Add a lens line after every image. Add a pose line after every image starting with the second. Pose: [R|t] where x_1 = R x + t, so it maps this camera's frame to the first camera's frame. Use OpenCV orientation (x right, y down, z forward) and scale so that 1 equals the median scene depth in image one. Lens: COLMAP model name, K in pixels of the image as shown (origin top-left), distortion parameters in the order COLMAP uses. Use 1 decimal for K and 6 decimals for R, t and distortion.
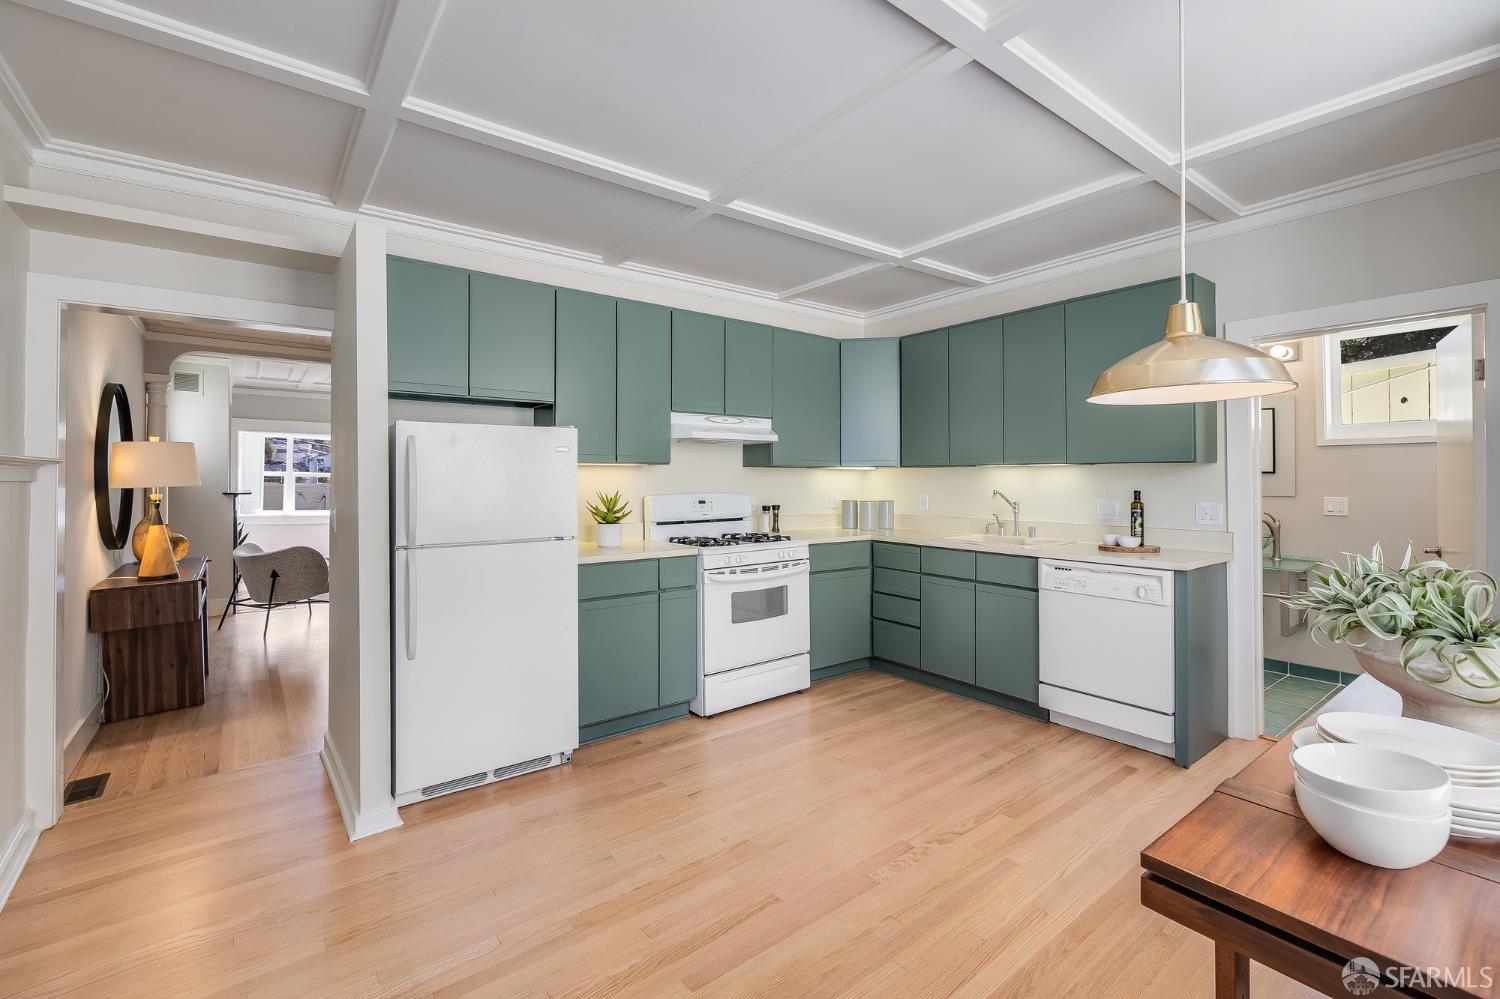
lens RADIAL K [[651.2, 0, 747.6], [0, 651.2, 472.9], [0, 0, 1]] dist [-0.000370, -0.000114]
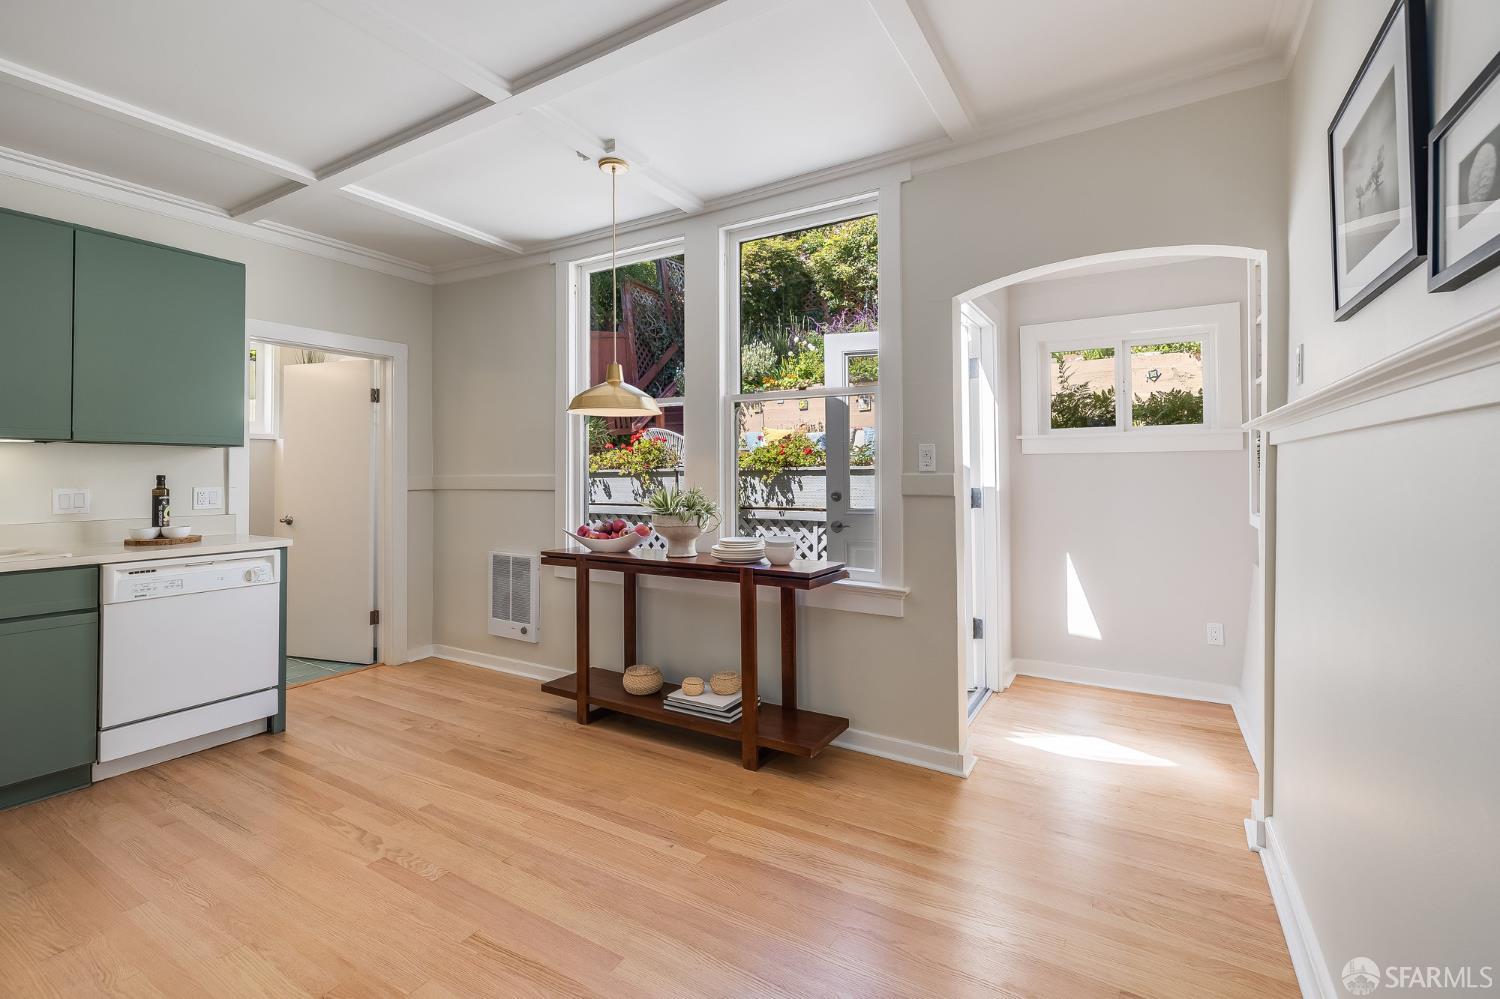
lens RADIAL K [[646.1, 0, 755.6], [0, 646.1, 464.4], [0, 0, 1]] dist [0.001995, 0.000210]
pose [[-0.360556, 0.019145, 0.932541, -0.495640], [0.004208, 0.999813, -0.018899, 0.030752], [-0.932728, -0.002890, -0.360569, 0.537750]]
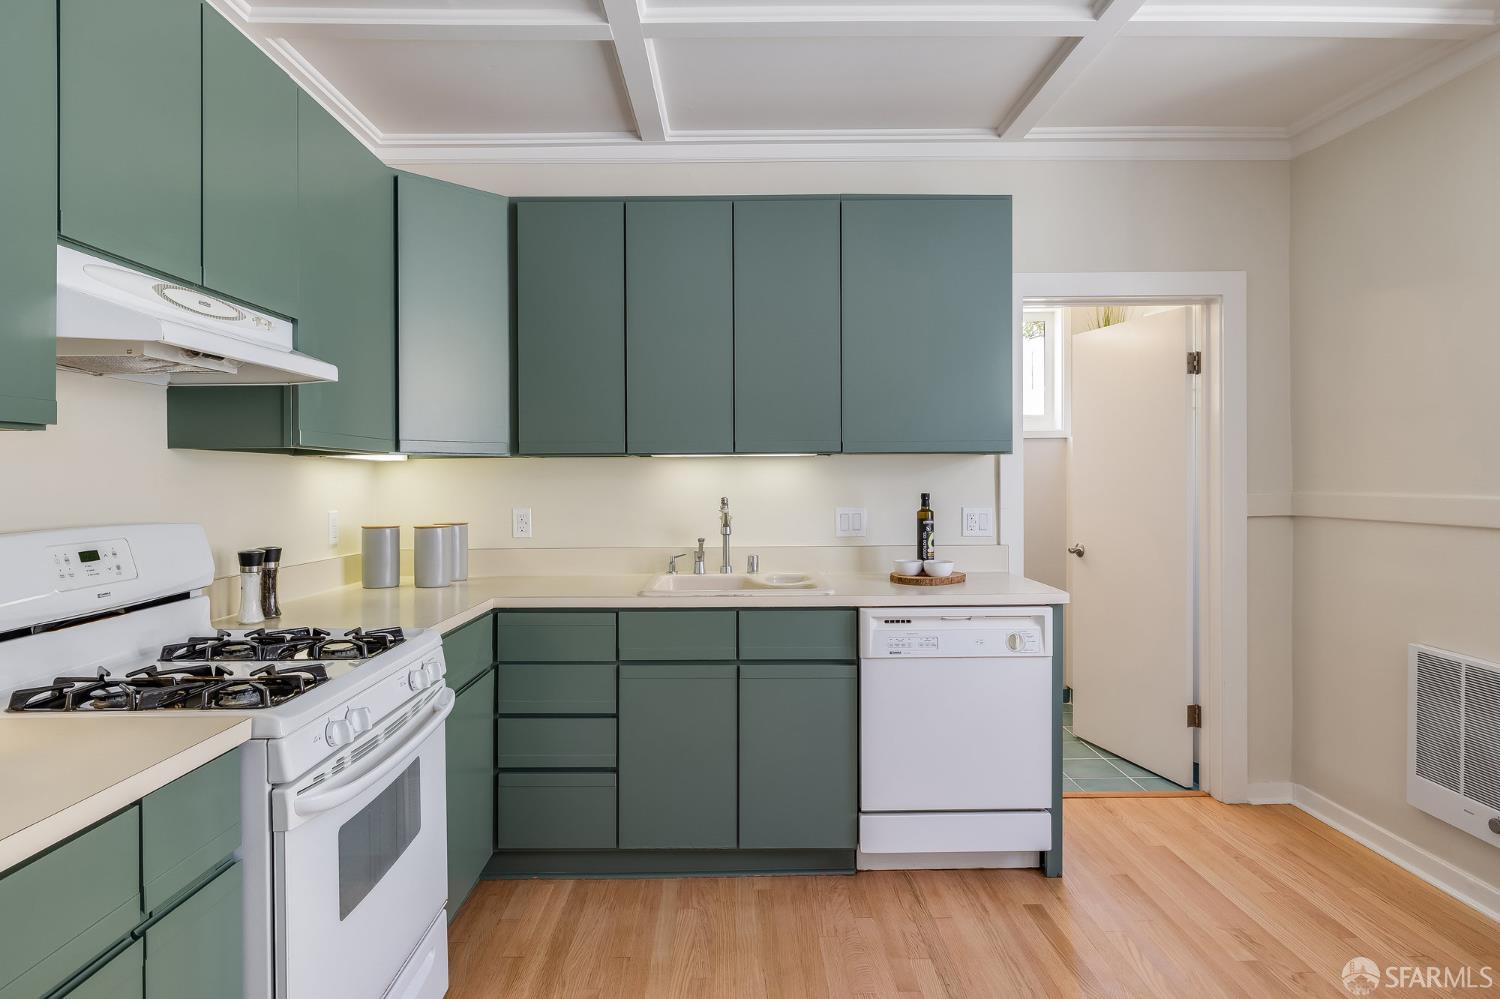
lens RADIAL K [[872.3, 0, 745.5], [0, 872.3, 478.1], [0, 0, 1]] dist [0.003172, 0.001947]
pose [[0.605361, -0.004572, 0.795938, -0.247098], [0.000179, 0.999984, 0.005608, 0.005279], [-0.795951, -0.003253, 0.605352, 0.564351]]
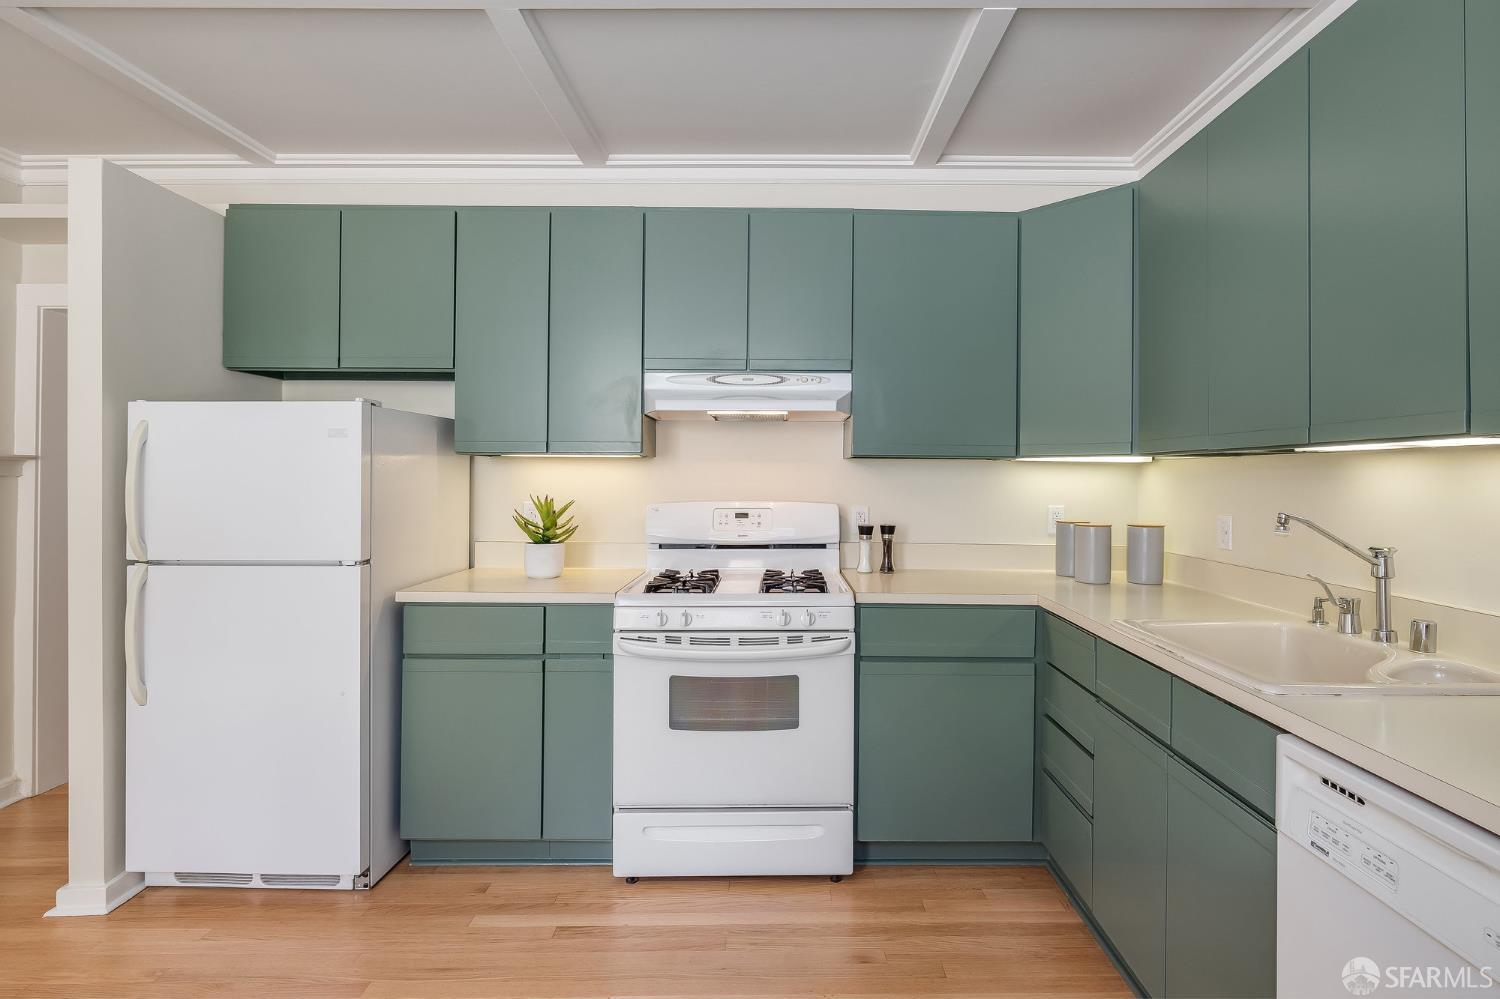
lens RADIAL K [[737.5, 0, 789.8], [0, 737.5, 471.8], [0, 0, 1]] dist [-0.001495, 0.000475]
pose [[0.798606, 0.002021, -0.601851, 0.449561], [-0.000670, 0.999997, 0.002469, 0.001375], [0.601854, -0.001568, 0.798605, 0.535908]]
